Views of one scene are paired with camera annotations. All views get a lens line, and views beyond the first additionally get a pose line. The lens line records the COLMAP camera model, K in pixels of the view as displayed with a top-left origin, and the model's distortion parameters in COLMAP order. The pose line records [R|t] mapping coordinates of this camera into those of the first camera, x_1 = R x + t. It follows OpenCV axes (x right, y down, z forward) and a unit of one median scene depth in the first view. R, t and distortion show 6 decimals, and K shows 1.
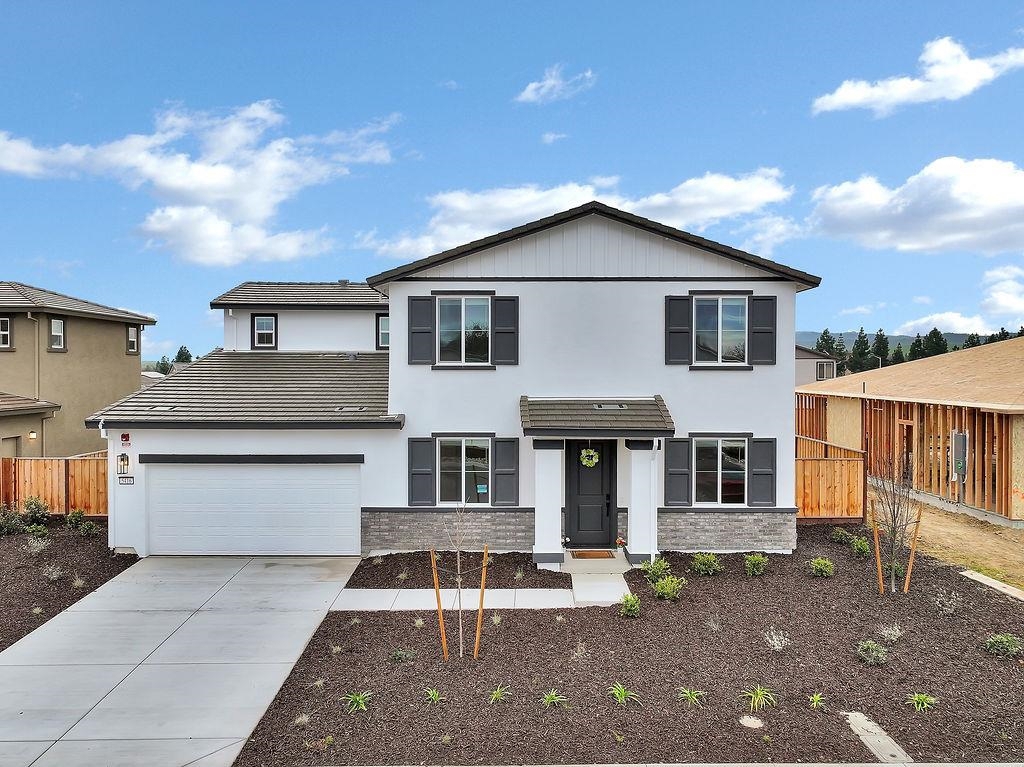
lens RADIAL K [[722.0, 0, 514.1], [0, 722.0, 380.9], [0, 0, 1]] dist [0.001980, 0.009525]
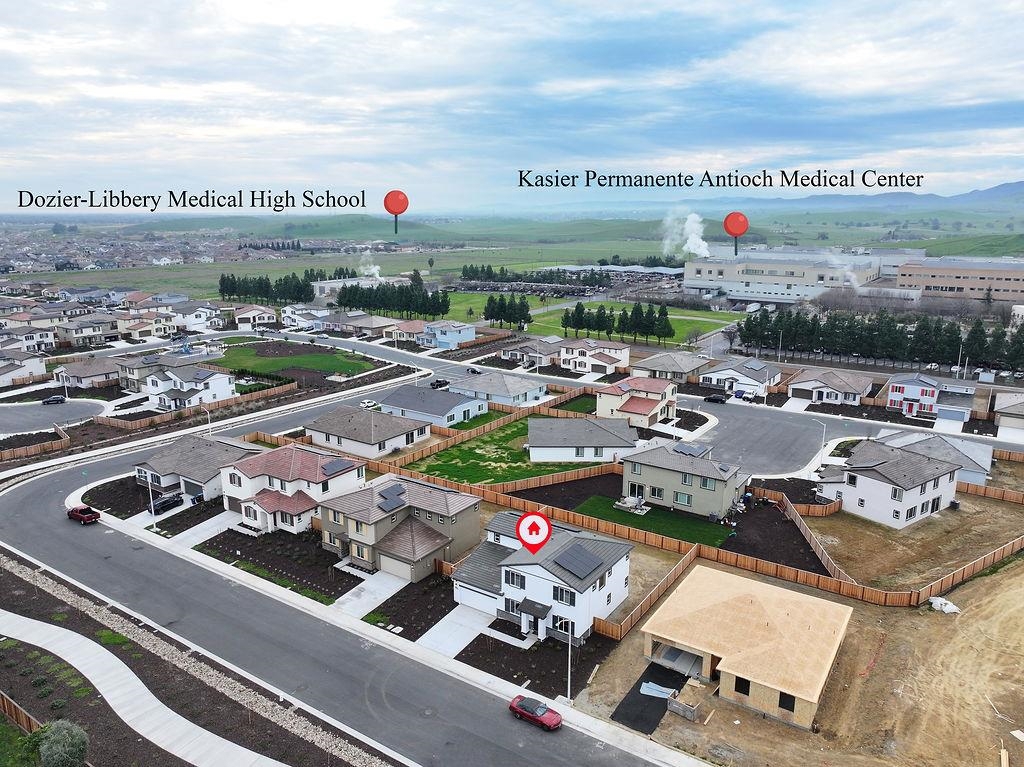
lens RADIAL K [[722.0, 0, 514.9], [0, 722.0, 382.9], [0, 0, 1]] dist [0.001980, 0.009525]
pose [[0.836013, 0.127671, -0.533651, 2.204286], [-0.008768, 0.975539, 0.219652, -2.285395], [0.548640, -0.178952, 0.816682, -2.500990]]
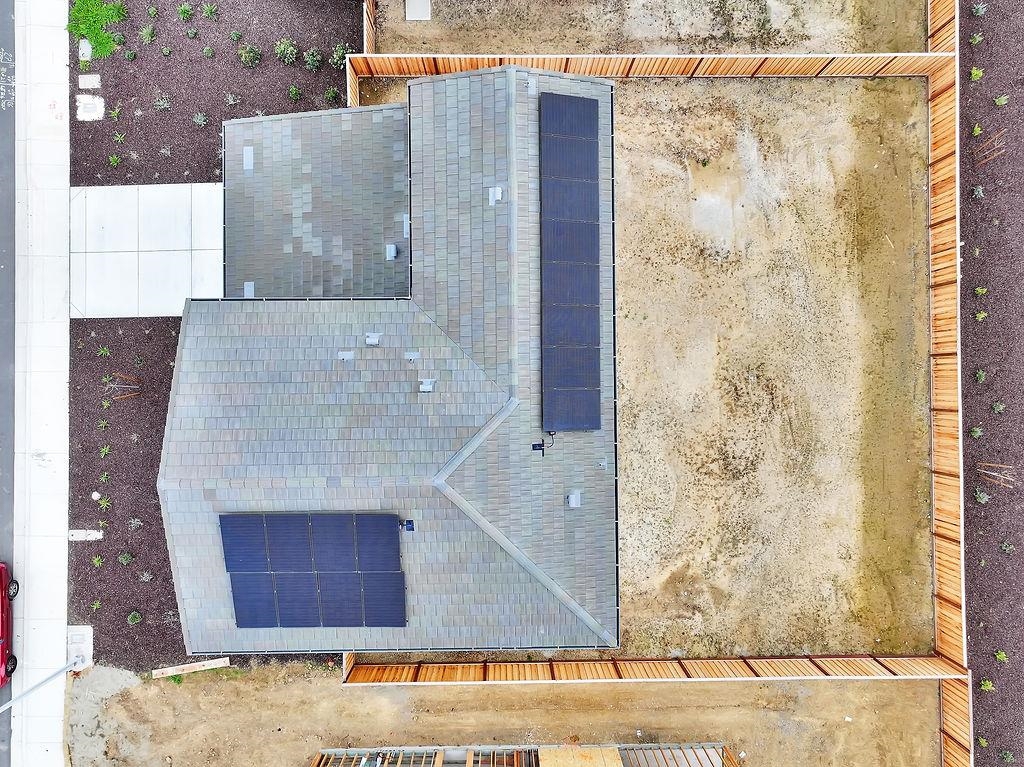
lens RADIAL K [[722.0, 0, 512.2], [0, 722.0, 382.1], [0, 0, 1]] dist [0.001980, 0.009525]
pose [[0.016388, 0.999778, -0.013257, -0.026537], [-0.038446, 0.013879, 0.999164, -1.422303], [0.999126, -0.015865, 0.038665, 1.501879]]
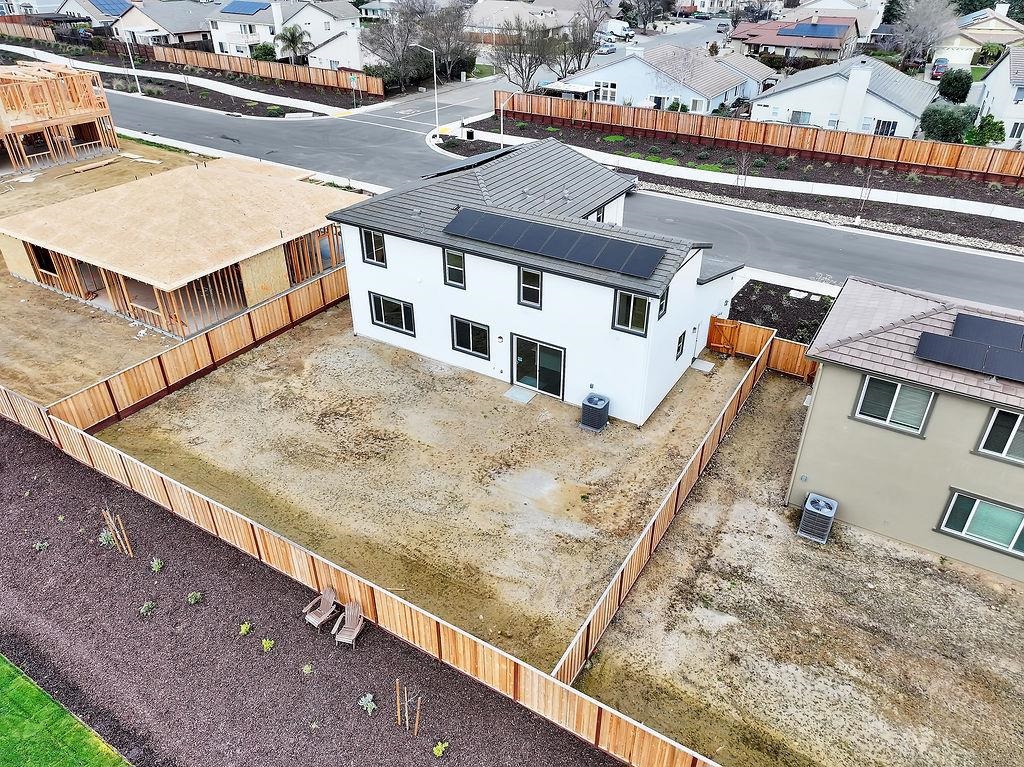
lens RADIAL K [[722.0, 0, 515.3], [0, 722.0, 383.0], [0, 0, 1]] dist [0.001980, 0.009525]
pose [[-0.856717, -0.277016, 0.435084, -1.055488], [0.001471, 0.842218, 0.539134, -0.848643], [-0.515785, 0.462526, -0.721135, 3.156558]]
